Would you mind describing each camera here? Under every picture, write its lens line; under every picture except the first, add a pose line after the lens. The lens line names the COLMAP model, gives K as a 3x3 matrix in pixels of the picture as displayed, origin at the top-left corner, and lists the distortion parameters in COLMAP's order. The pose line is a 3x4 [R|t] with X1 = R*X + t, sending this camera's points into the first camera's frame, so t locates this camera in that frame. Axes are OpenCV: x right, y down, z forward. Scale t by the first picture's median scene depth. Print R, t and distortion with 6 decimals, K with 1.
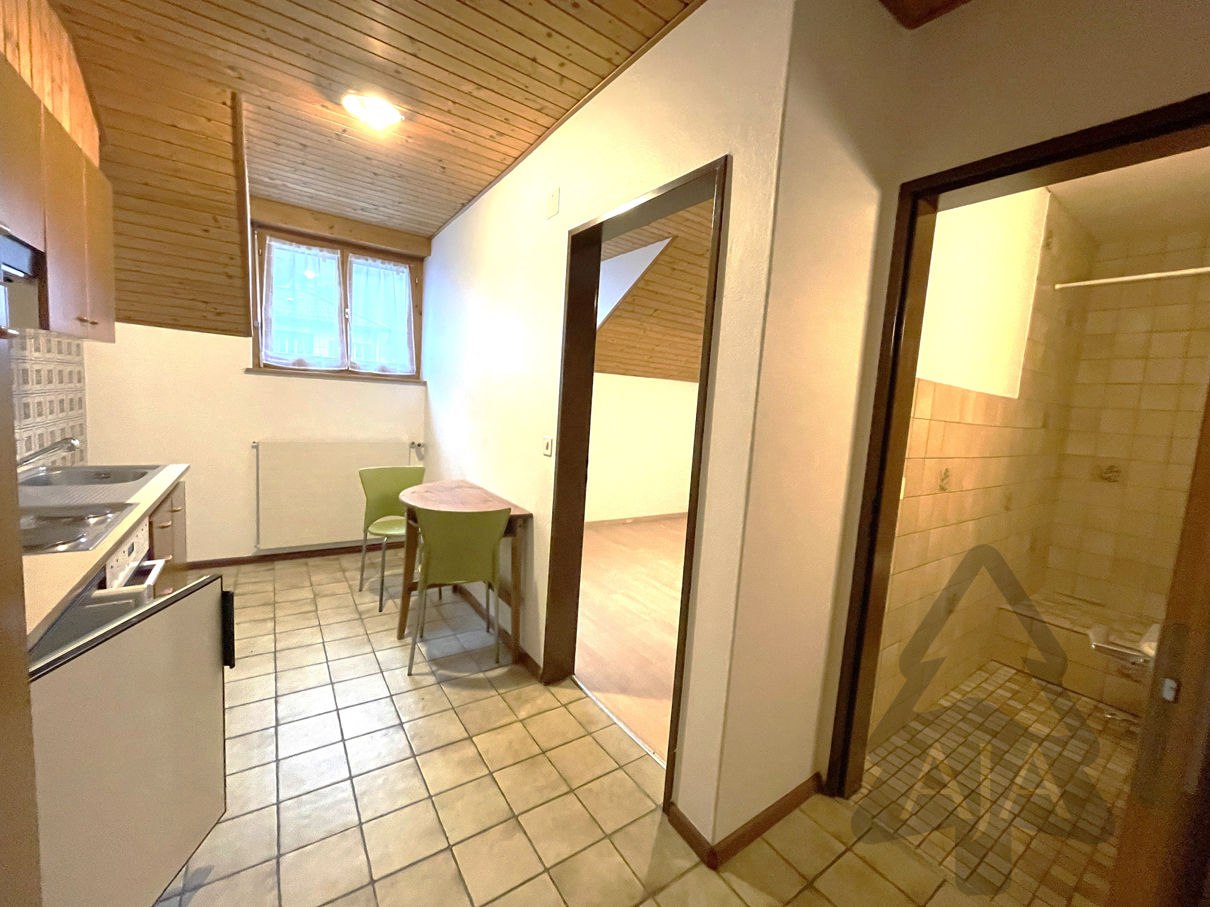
lens RADIAL K [[487.8, 0, 606.7], [0, 487.8, 450.4], [0, 0, 1]] dist [-0.001469, 0.000193]
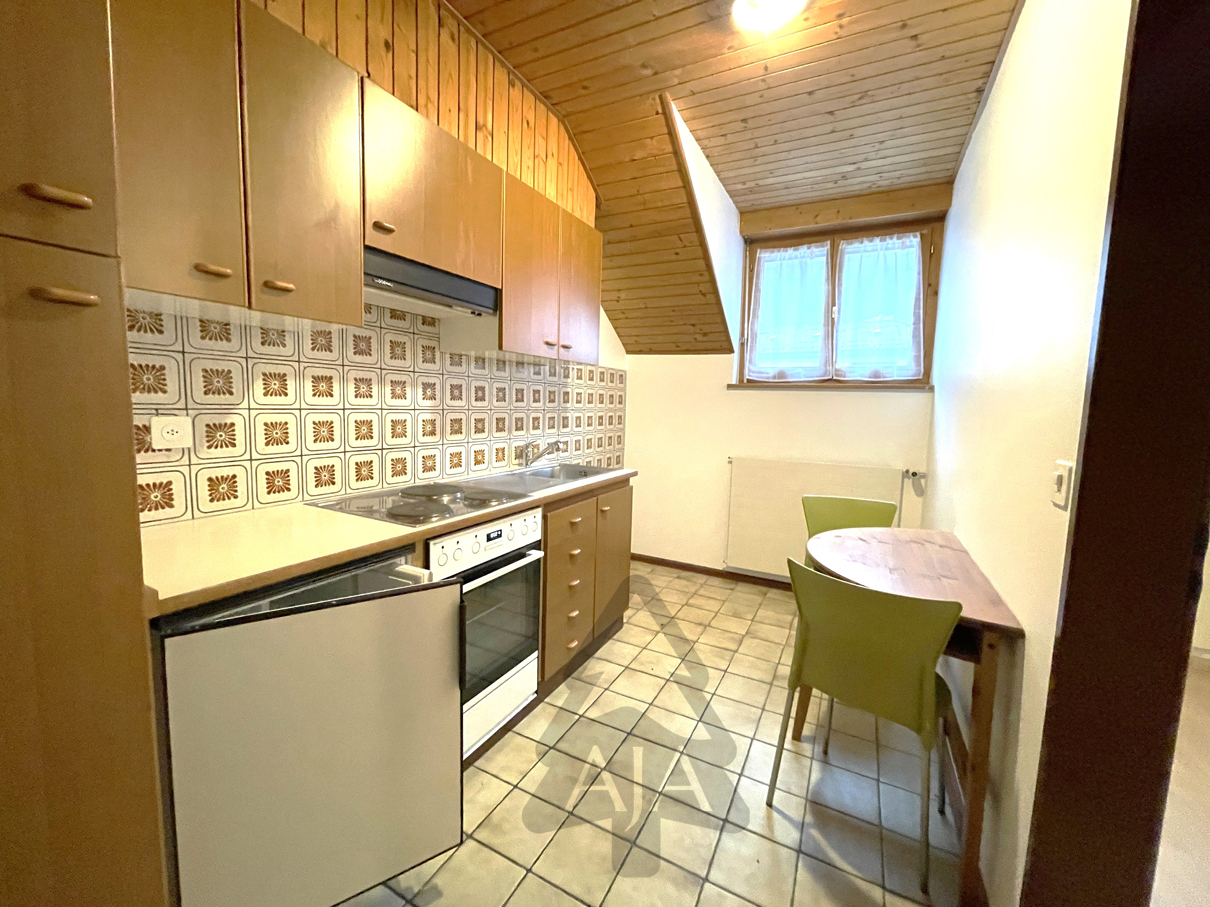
lens RADIAL K [[487.8, 0, 606.7], [0, 487.8, 450.4], [0, 0, 1]] dist [-0.001469, 0.000193]
pose [[0.460676, 0.031206, -0.887020, 0.051530], [-0.085763, 0.996270, -0.009491, -0.000085], [0.883415, 0.080445, 0.461634, 0.323396]]
